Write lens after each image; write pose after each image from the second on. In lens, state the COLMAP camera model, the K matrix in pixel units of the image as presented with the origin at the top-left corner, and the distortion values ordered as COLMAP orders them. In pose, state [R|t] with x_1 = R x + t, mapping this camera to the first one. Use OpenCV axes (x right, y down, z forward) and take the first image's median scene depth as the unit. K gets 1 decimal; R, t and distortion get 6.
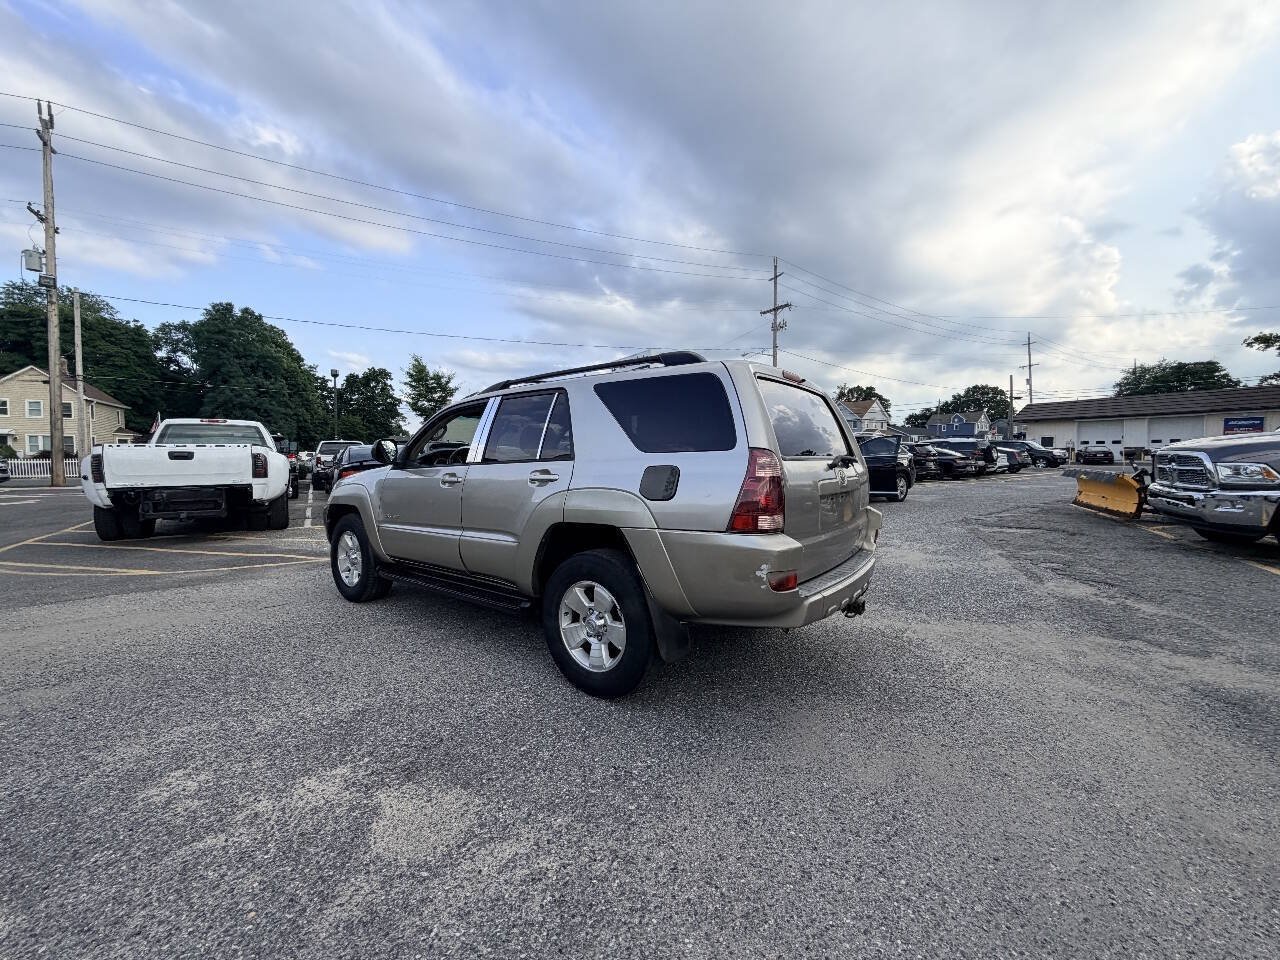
lens RADIAL K [[512.1, 0, 640.0], [0, 512.1, 480.0], [0, 0, 1]] dist [0.001108, 0.000001]
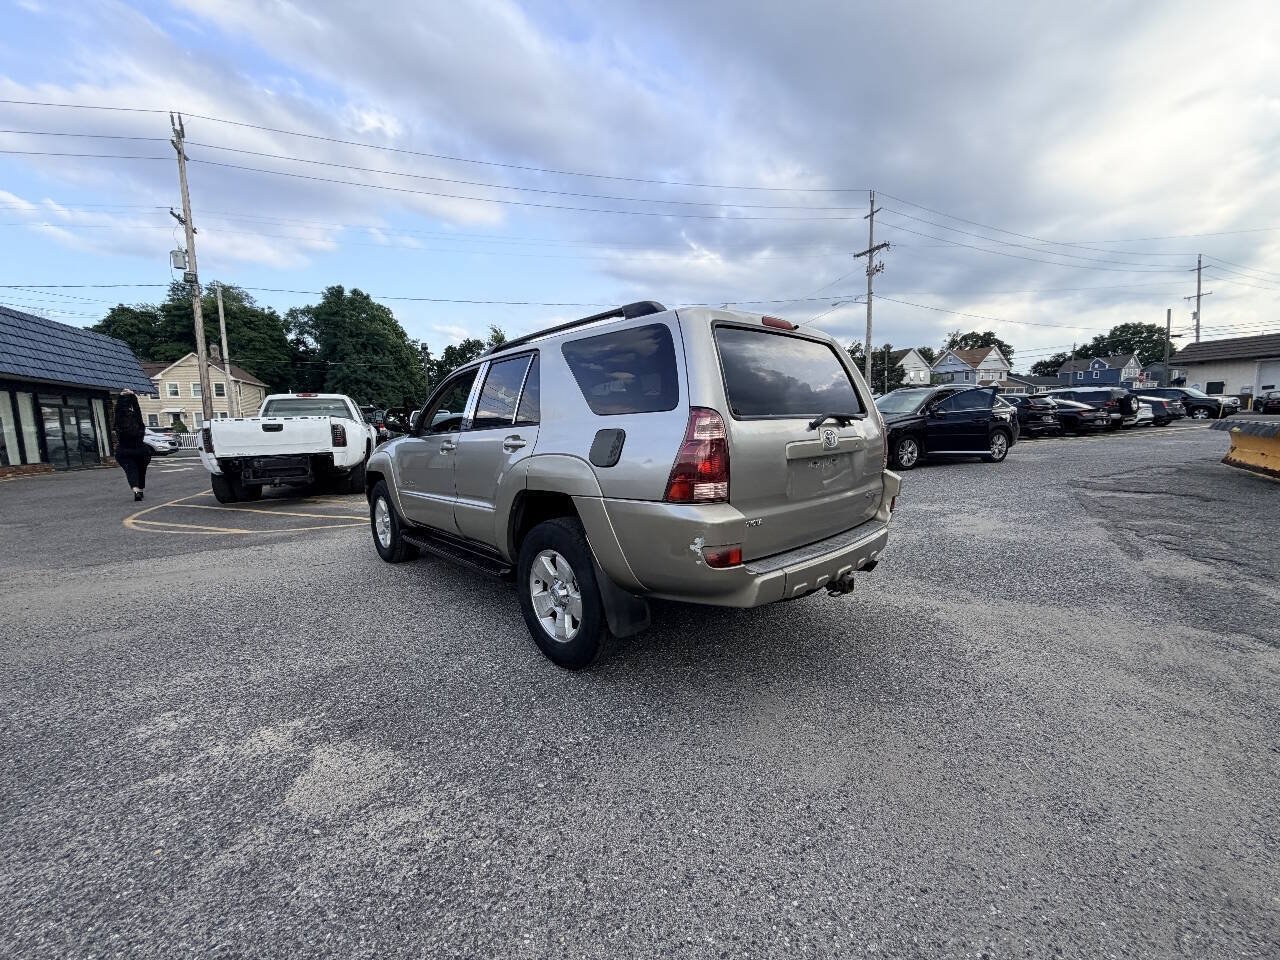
lens RADIAL K [[511.6, 0, 639.2], [0, 511.6, 481.5], [0, 0, 1]] dist [0.000752, -0.000143]
pose [[0.984748, -0.003234, -0.173957, 0.033527], [0.016531, 0.997043, 0.075042, -0.000394], [0.173200, -0.076773, 0.981890, 0.012413]]
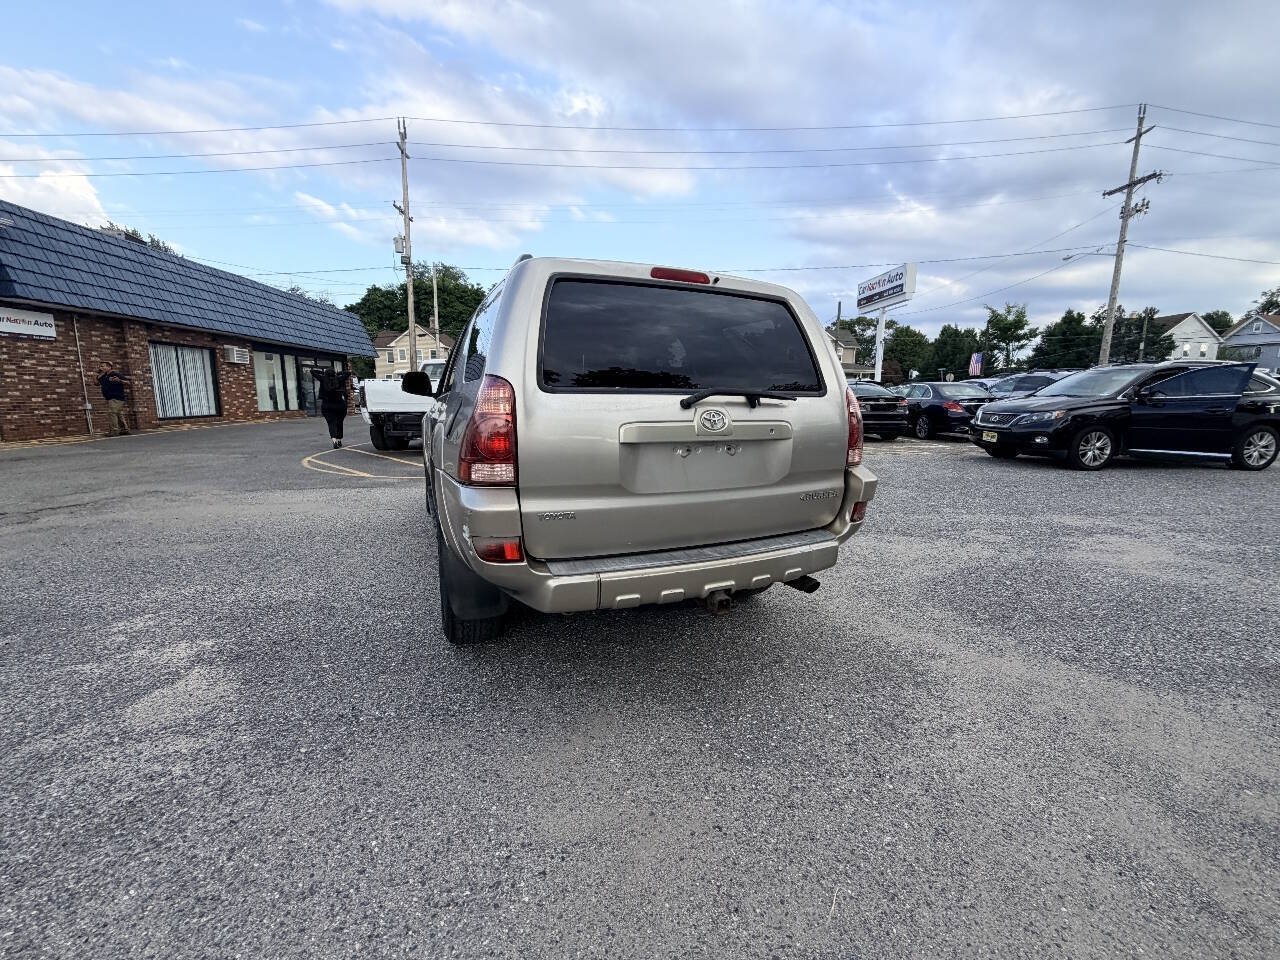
lens RADIAL K [[511.4, 0, 638.3], [0, 511.4, 480.6], [0, 0, 1]] dist [0.000876, -0.000031]
pose [[0.875166, 0.092463, -0.474905, 0.094719], [-0.033679, 0.990830, 0.130849, -0.001735], [0.482649, -0.098520, 0.870255, 0.050568]]
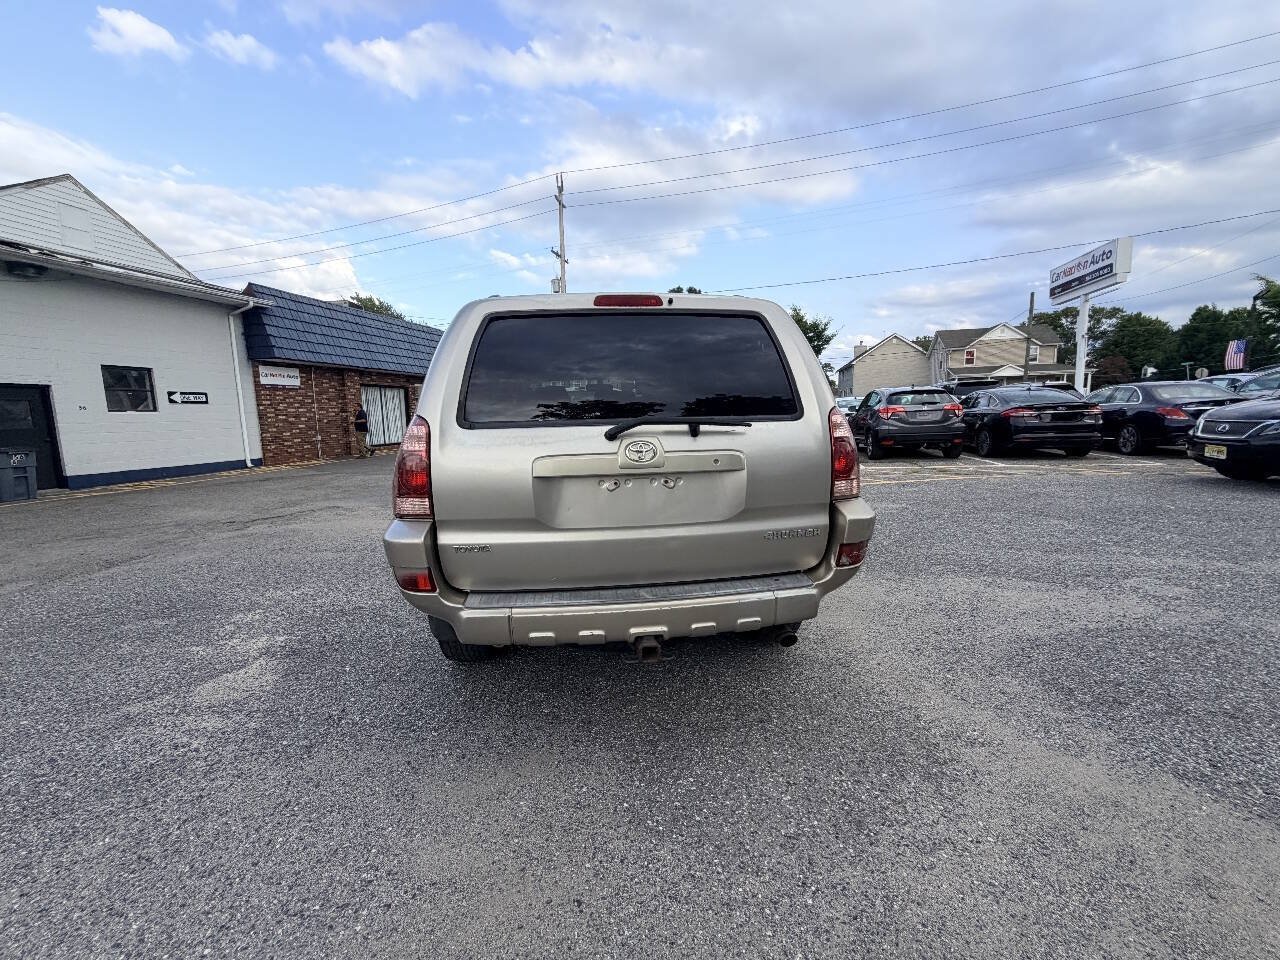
lens RADIAL K [[511.4, 0, 638.3], [0, 511.4, 480.6], [0, 0, 1]] dist [0.000876, -0.000031]
pose [[0.695109, 0.076666, -0.714805, 0.126503], [-0.005007, 0.994790, 0.101826, -0.005122], [0.718887, -0.067201, 0.691871, 0.081121]]
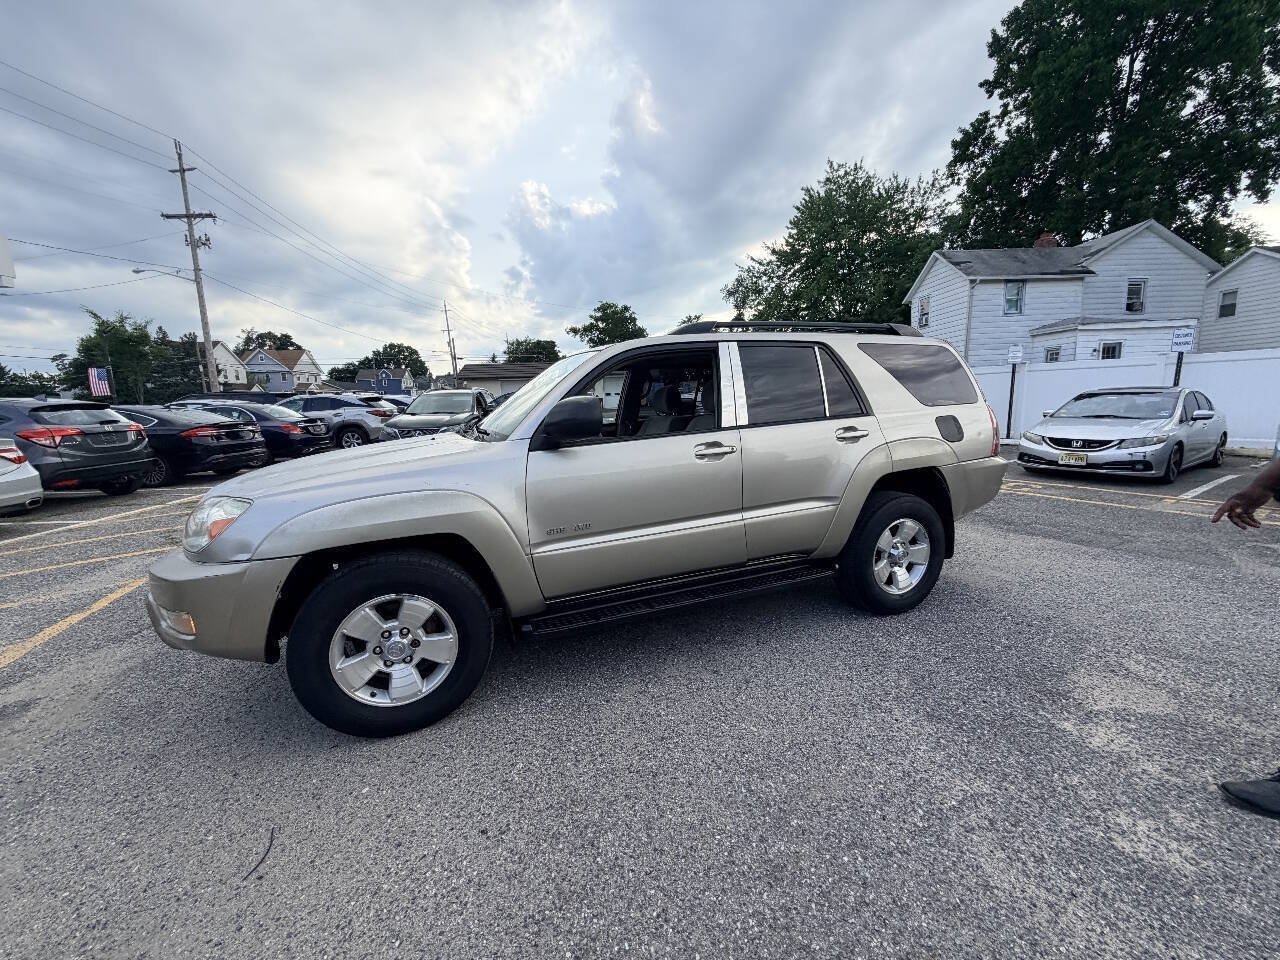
lens RADIAL K [[506.2, 0, 642.4], [0, 506.2, 491.9], [0, 0, 1]] dist [0.000627, 0.000023]
pose [[0.498266, -0.163145, 0.851537, -0.194103], [0.067794, 0.986461, 0.149327, -0.010796], [-0.864370, -0.016676, 0.502580, 0.133994]]
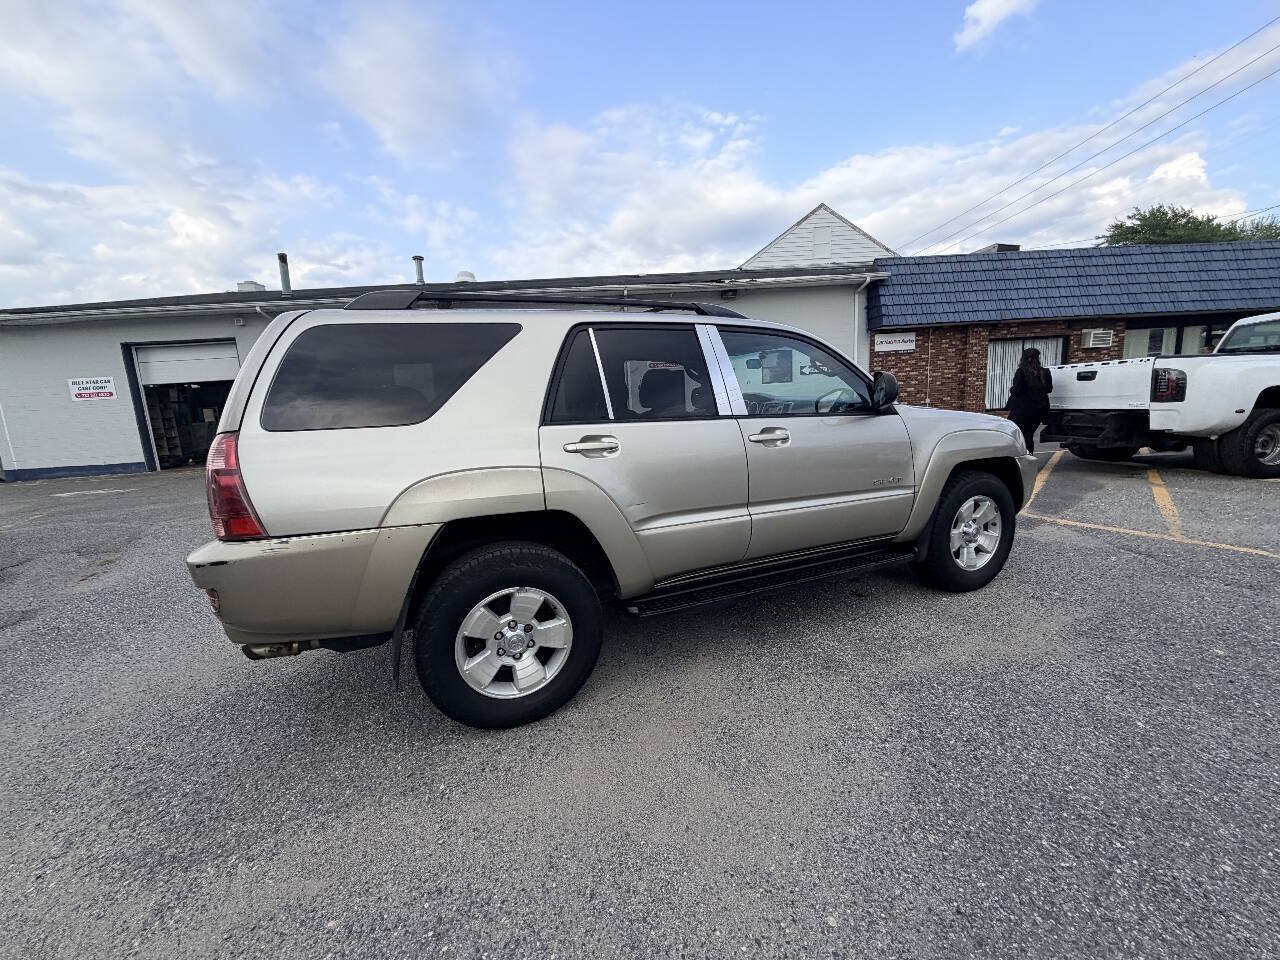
lens RADIAL K [[506.2, 0, 642.4], [0, 506.2, 491.9], [0, 0, 1]] dist [0.000627, 0.000023]
pose [[-0.495862, 0.185077, -0.848450, 0.120321], [0.020986, 0.979294, 0.201353, -0.016996], [0.868148, 0.082038, -0.489479, 0.297104]]
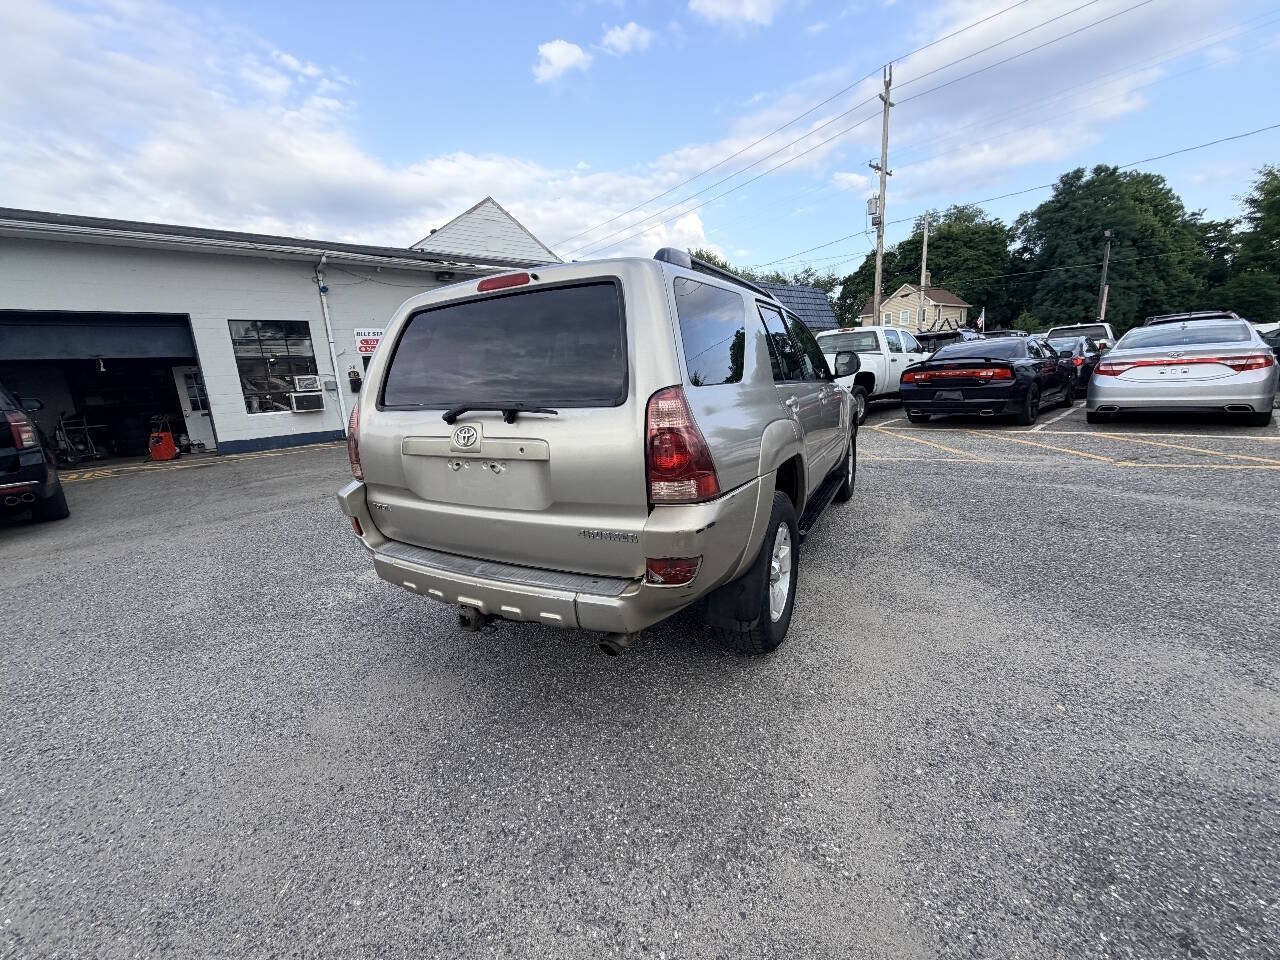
lens RADIAL K [[510.7, 0, 636.8], [0, 510.7, 485.3], [0, 0, 1]] dist [0.001156, -0.000271]
pose [[0.151359, 0.208052, -0.966336, 0.161819], [0.017542, 0.976879, 0.213070, -0.012228], [0.988323, -0.049201, 0.144209, 0.165703]]
